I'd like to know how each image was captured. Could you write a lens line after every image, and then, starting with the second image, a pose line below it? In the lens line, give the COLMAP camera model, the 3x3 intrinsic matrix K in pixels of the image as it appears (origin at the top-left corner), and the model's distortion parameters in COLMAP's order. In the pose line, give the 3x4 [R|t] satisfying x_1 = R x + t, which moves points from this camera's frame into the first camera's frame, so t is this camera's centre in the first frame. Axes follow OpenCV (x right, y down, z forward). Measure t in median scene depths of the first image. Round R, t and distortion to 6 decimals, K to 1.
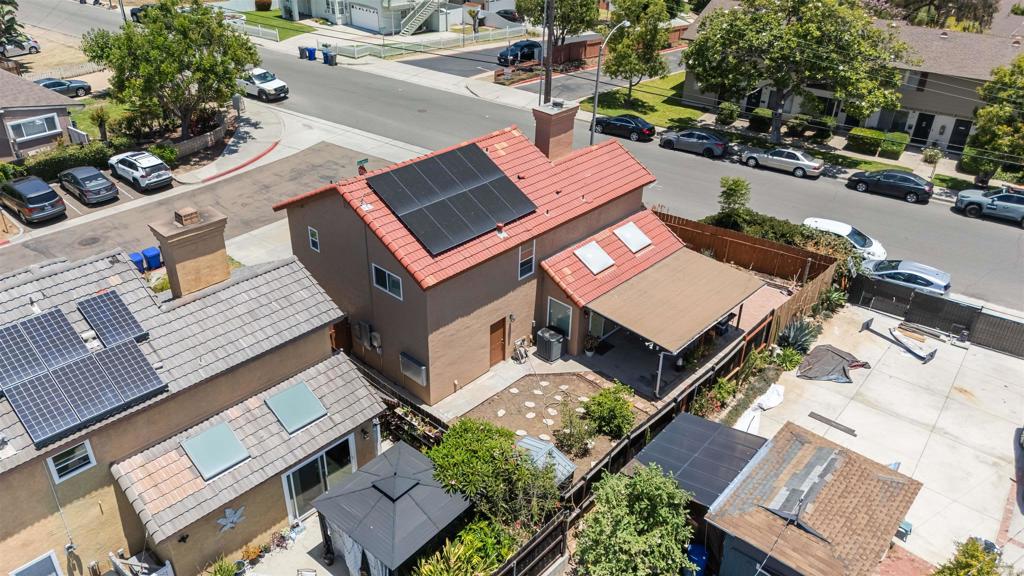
lens RADIAL K [[759.9, 0, 512.0], [0, 759.9, 288.0], [0, 0, 1]] dist [0.108641, -0.123558]
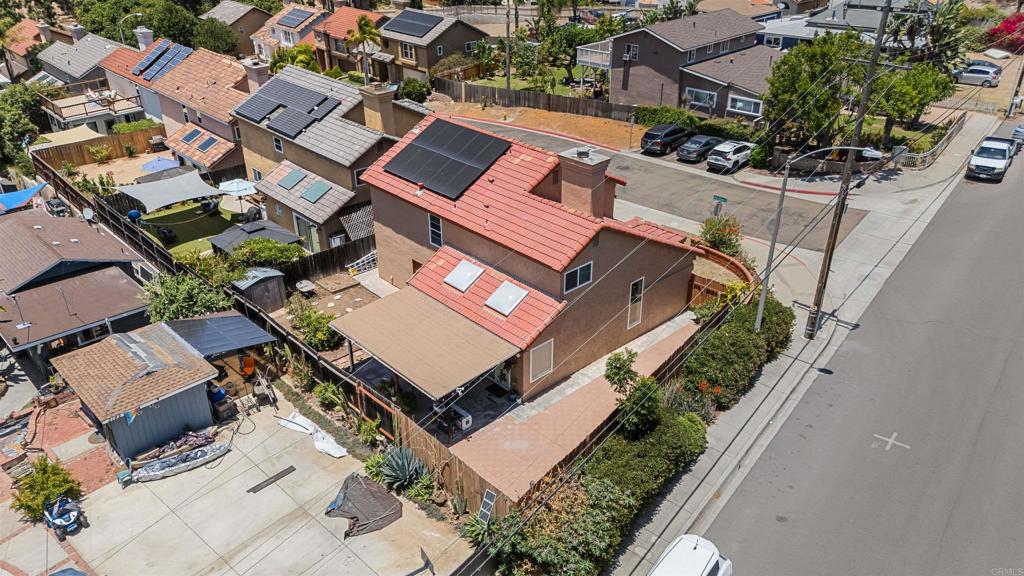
lens RADIAL K [[754.1, 0, 512.0], [0, 754.1, 288.0], [0, 0, 1]] dist [0.096590, -0.121664]
pose [[-0.072434, 0.458604, -0.885684, 0.698905], [-0.500191, 0.751567, 0.430066, -0.343225], [0.862880, 0.474162, 0.174950, 0.615124]]
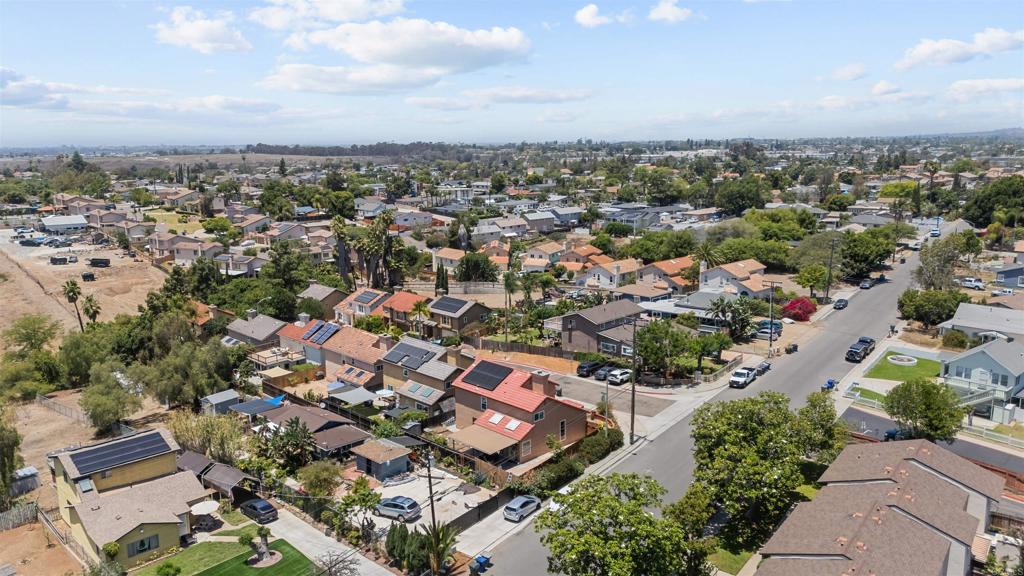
lens RADIAL K [[759.9, 0, 512.0], [0, 759.9, 288.0], [0, 0, 1]] dist [0.108641, -0.123558]
pose [[-0.052303, 0.170108, -0.984036, 1.857264], [-0.495220, 0.851271, 0.173479, -0.643796], [0.867192, 0.496388, 0.039717, 0.493746]]
